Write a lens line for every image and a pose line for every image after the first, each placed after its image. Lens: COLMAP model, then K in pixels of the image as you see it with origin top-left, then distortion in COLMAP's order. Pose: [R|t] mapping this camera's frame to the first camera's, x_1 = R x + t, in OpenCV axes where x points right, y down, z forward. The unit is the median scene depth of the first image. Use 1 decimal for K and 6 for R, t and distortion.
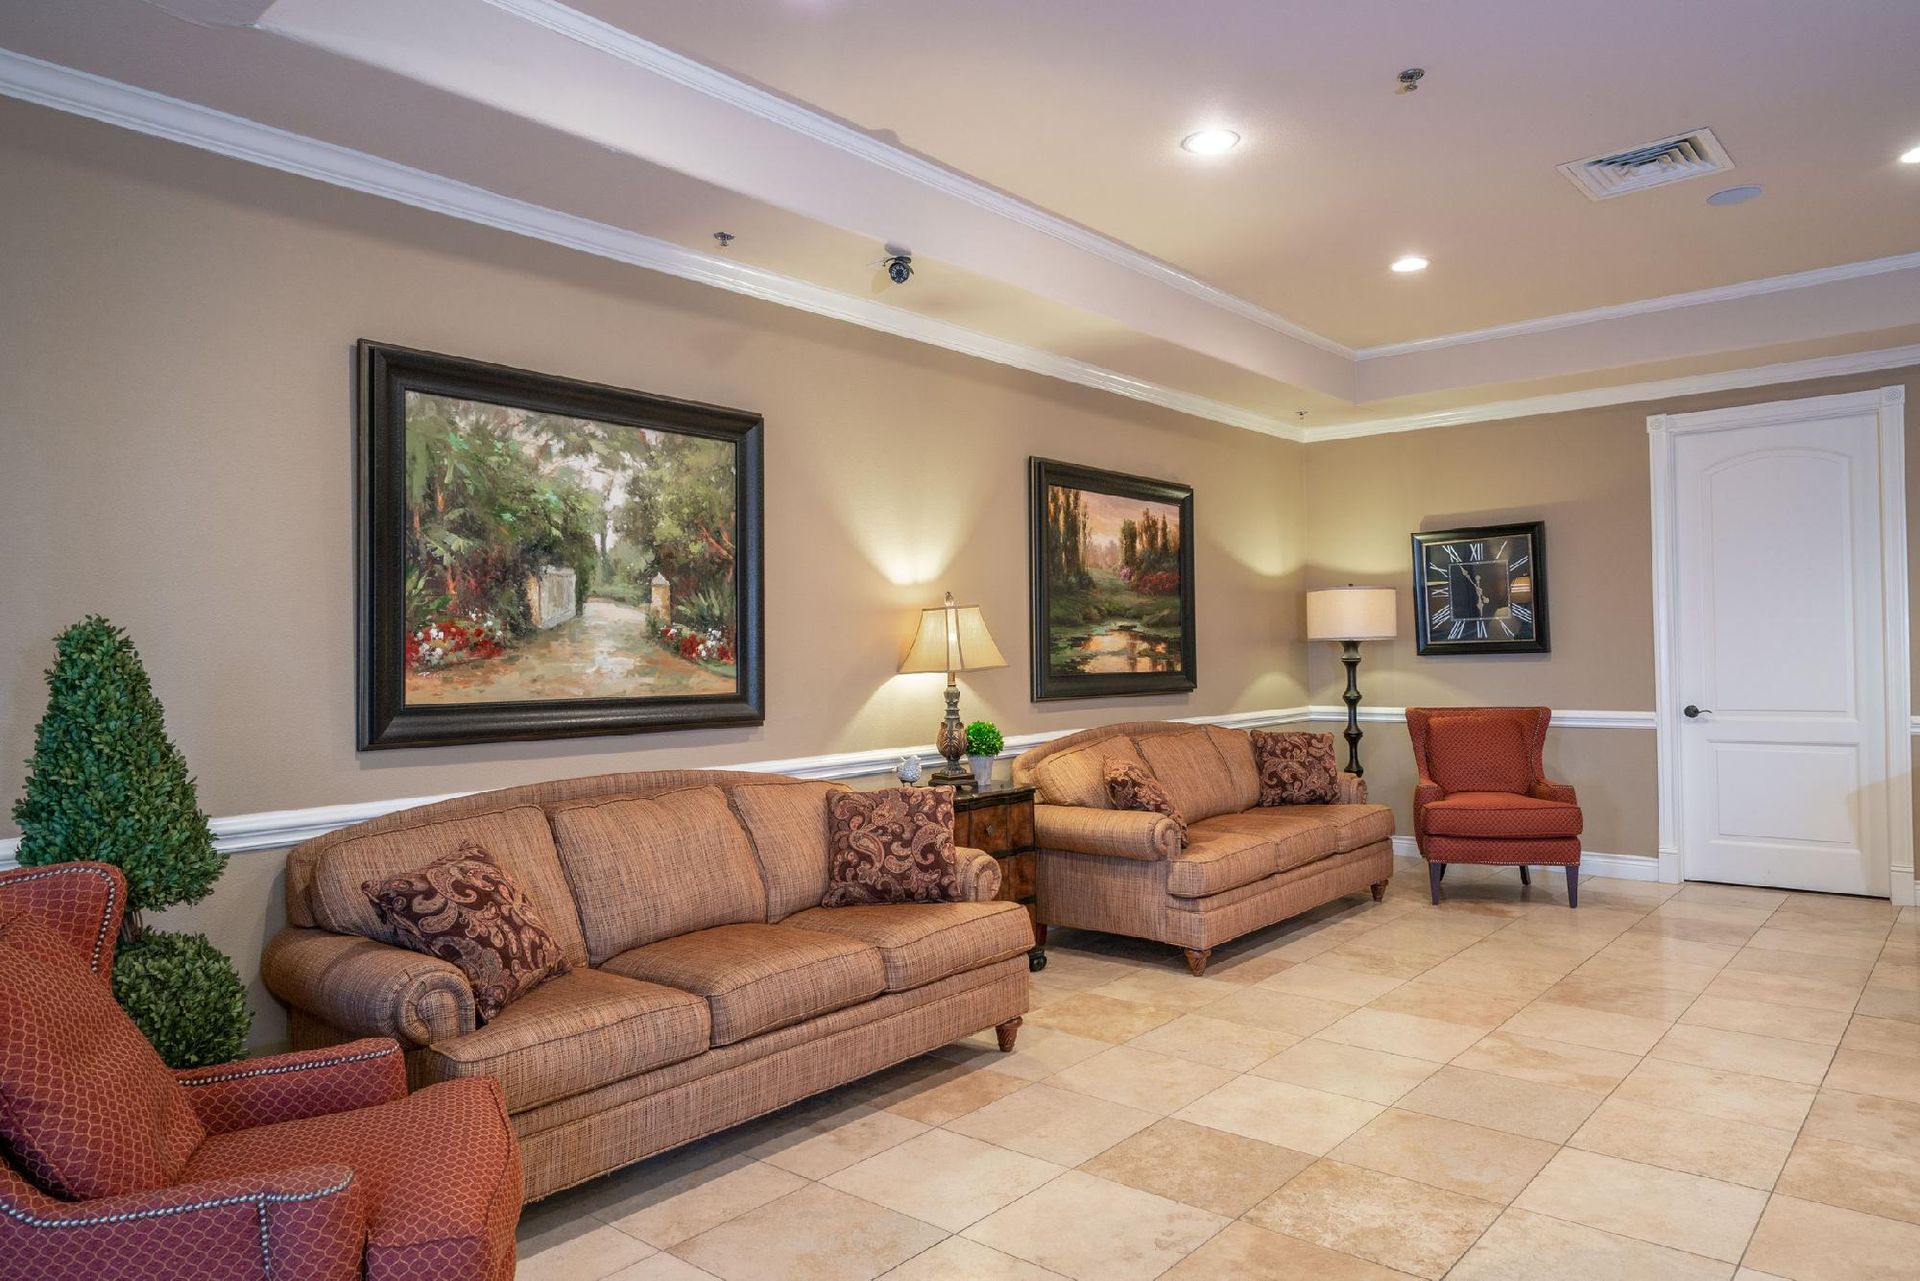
lens RADIAL K [[1247.0, 0, 954.4], [0, 1247.0, 636.8], [0, 0, 1]] dist [0.009138, 0.002944]
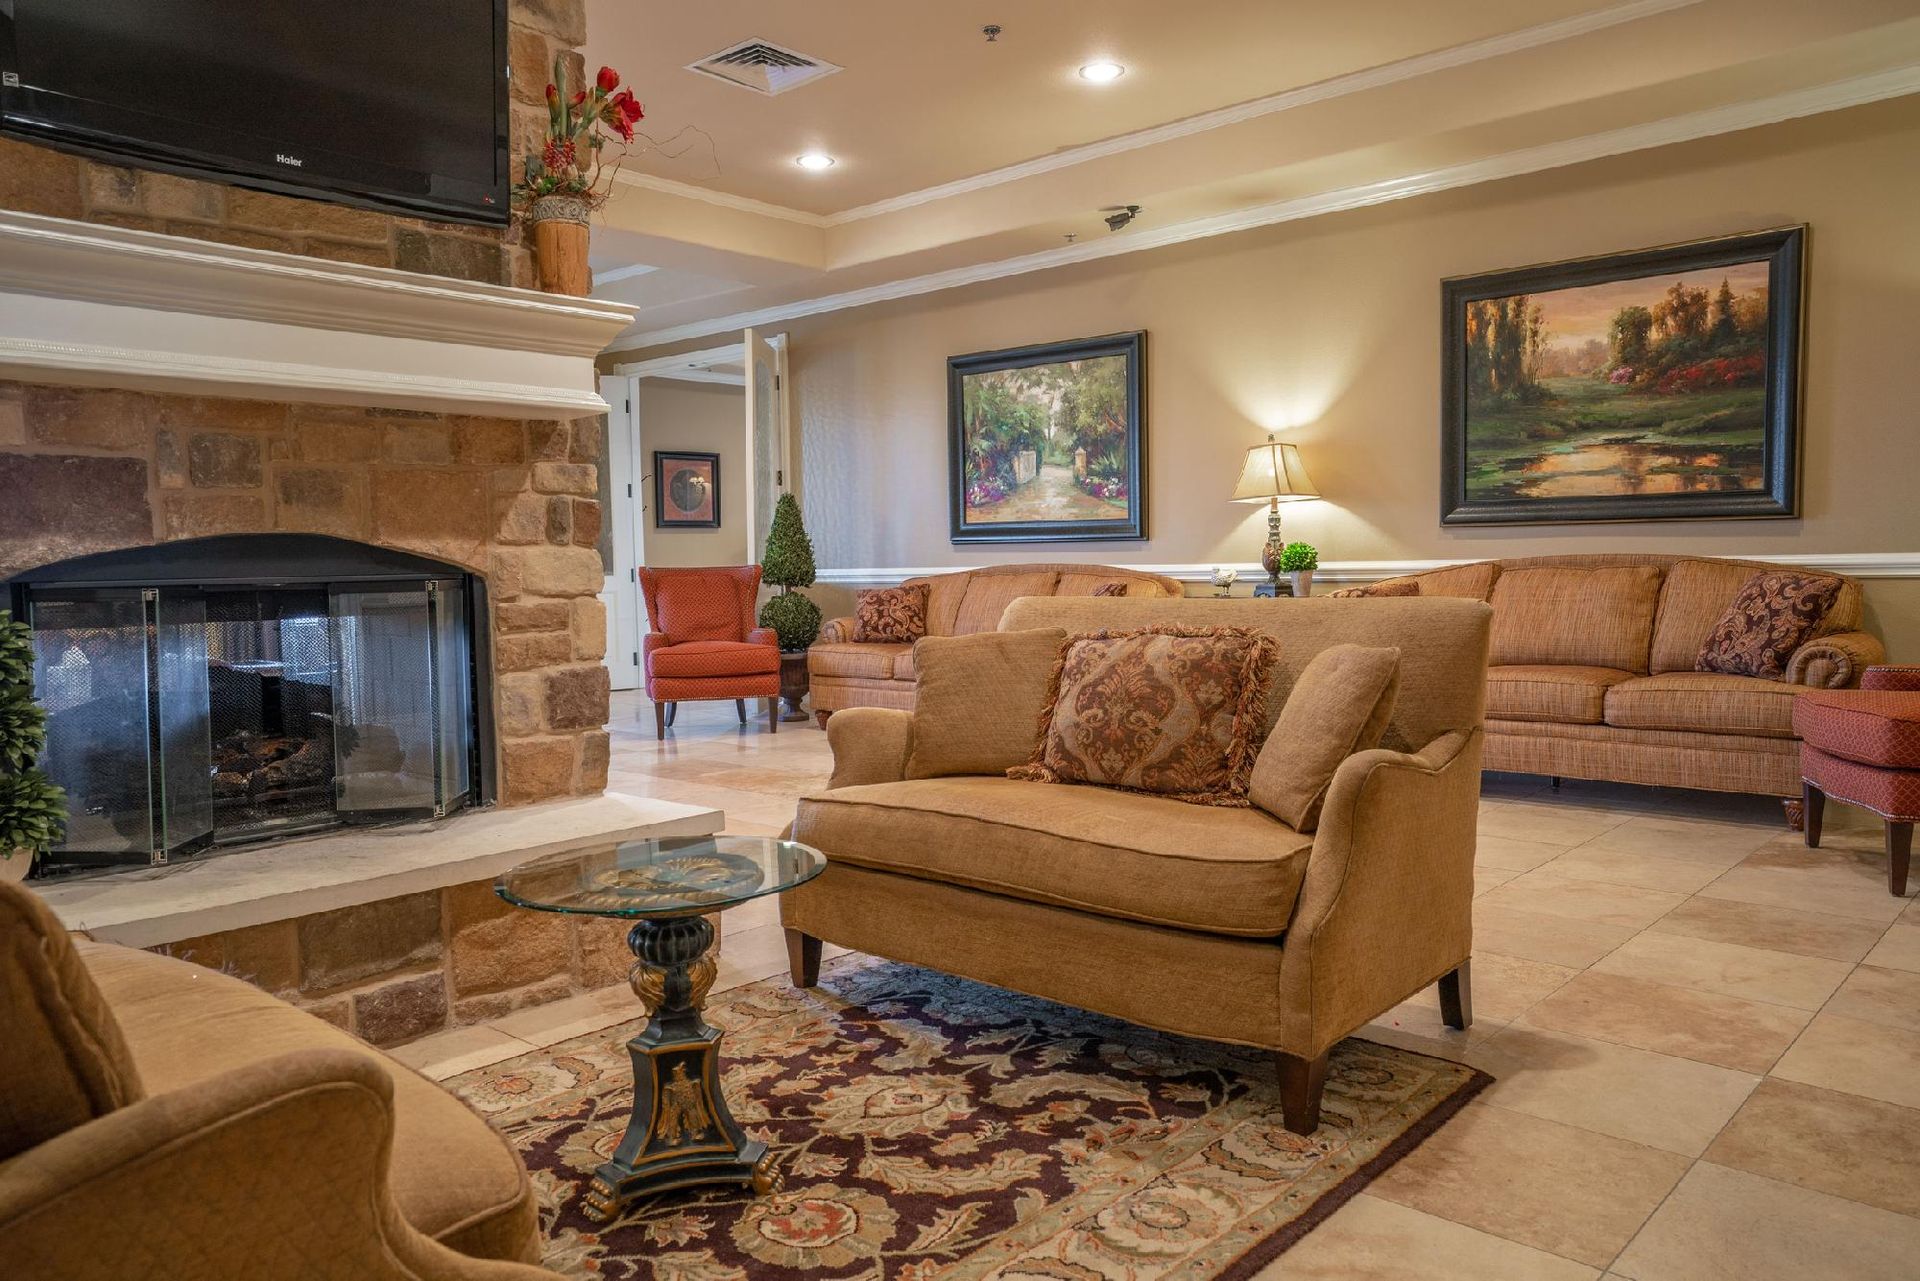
lens RADIAL K [[1403.4, 0, 964.3], [0, 1403.4, 634.1], [0, 0, 1]] dist [0.021052, 0.020127]
pose [[-0.025619, 0.073433, -0.996971, 1.393810], [0.034221, 0.996778, 0.072540, 0.048306], [0.999086, -0.032259, -0.028049, 0.743789]]
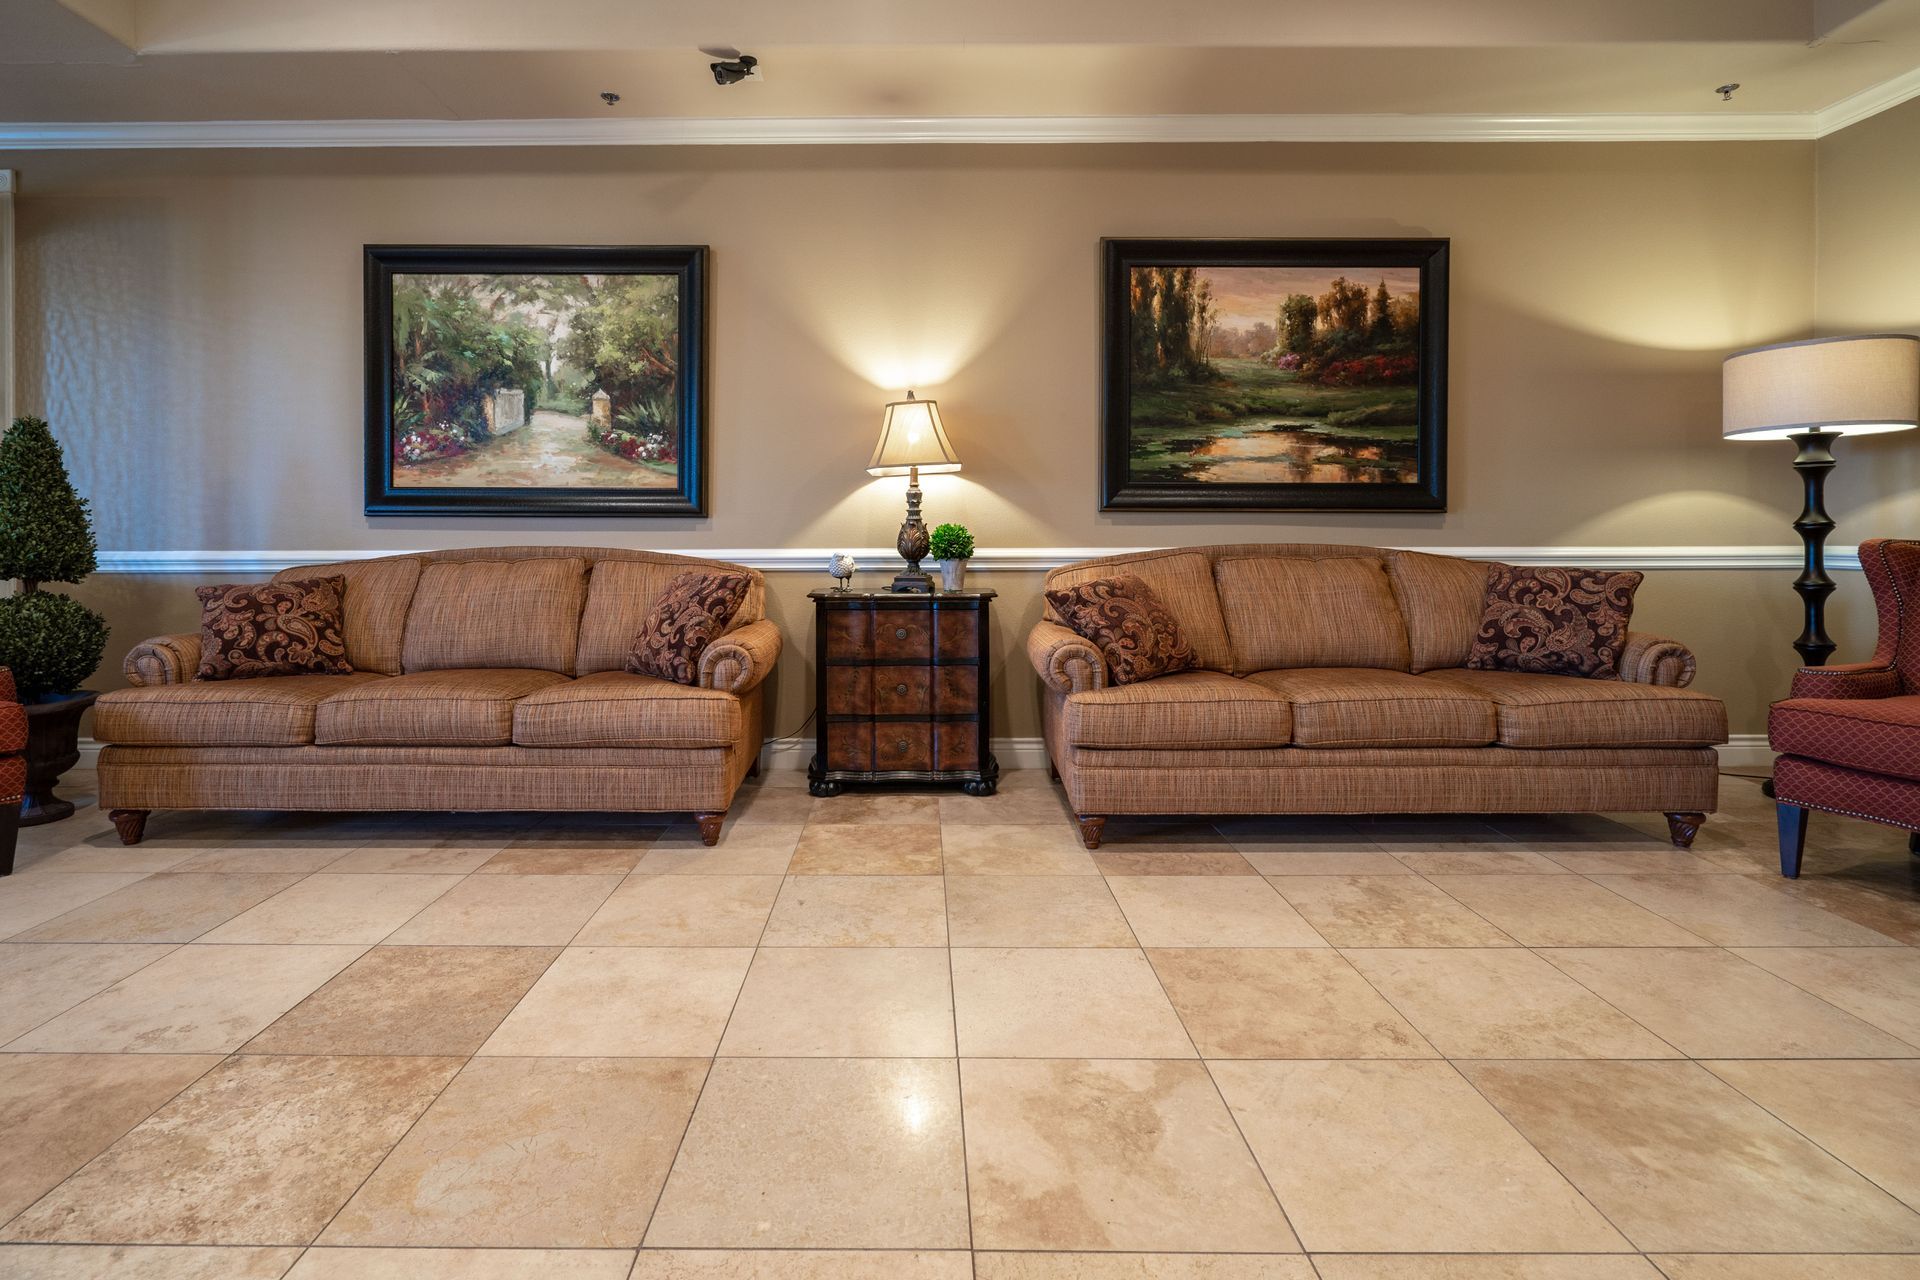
lens RADIAL K [[901.0, 0, 919.8], [0, 901.0, 541.0], [0, 0, 1]] dist [-0.007398, 0.002674]
pose [[0.645253, 0.021507, -0.763666, 0.550043], [0.001498, 0.999566, 0.029417, 0.061996], [0.763968, -0.020126, 0.644941, 0.552985]]
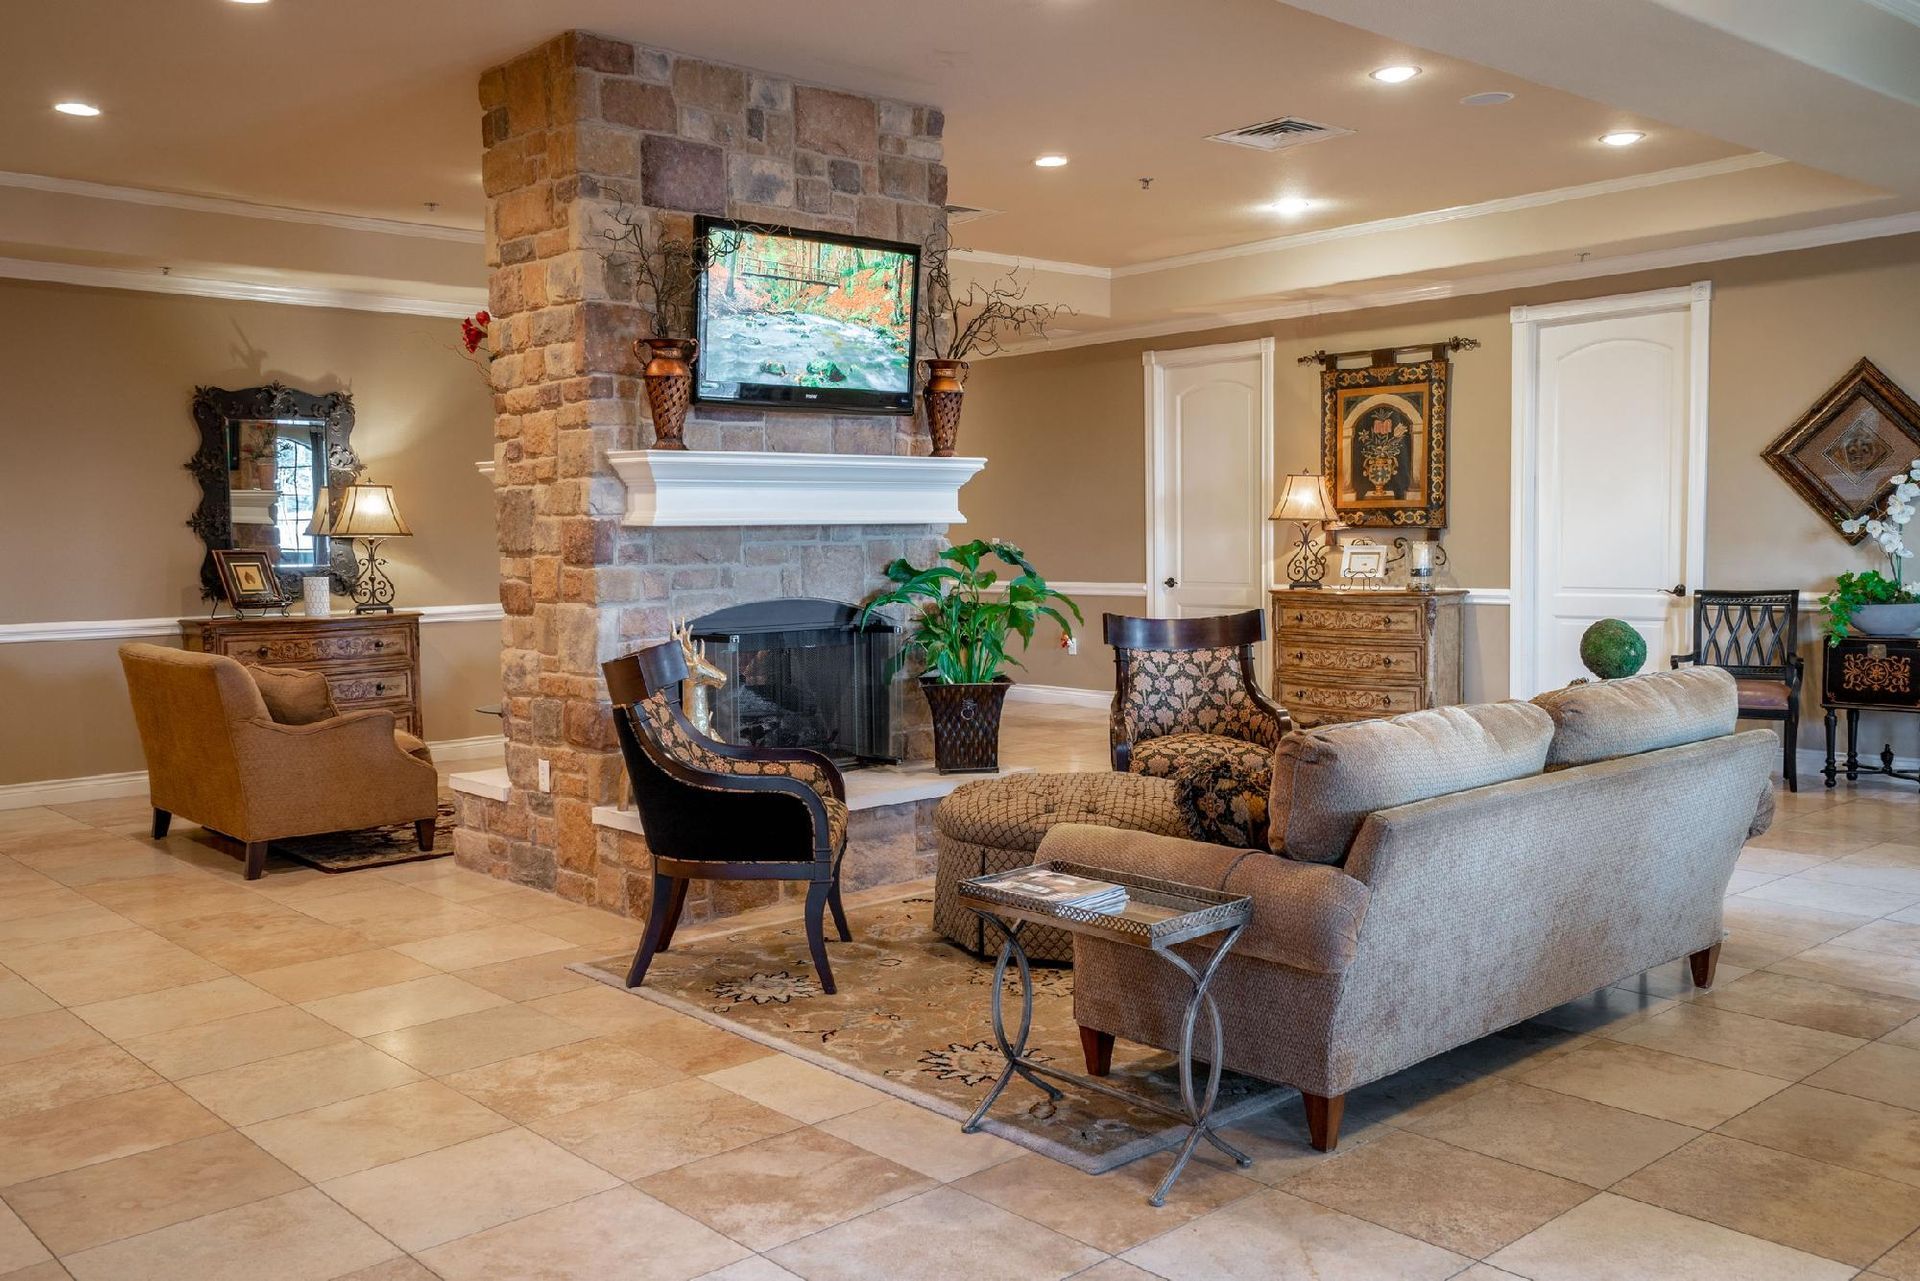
lens RADIAL K [[1667.6, 0, 975.6], [0, 1667.6, 637.5], [0, 0, 1]] dist [0.050294, 0.025973]
pose [[0.125788, -0.044982, 0.991037, -0.559206], [-0.002053, 0.998958, 0.045602, 0.009792], [-0.992055, -0.007771, 0.125564, 0.020902]]
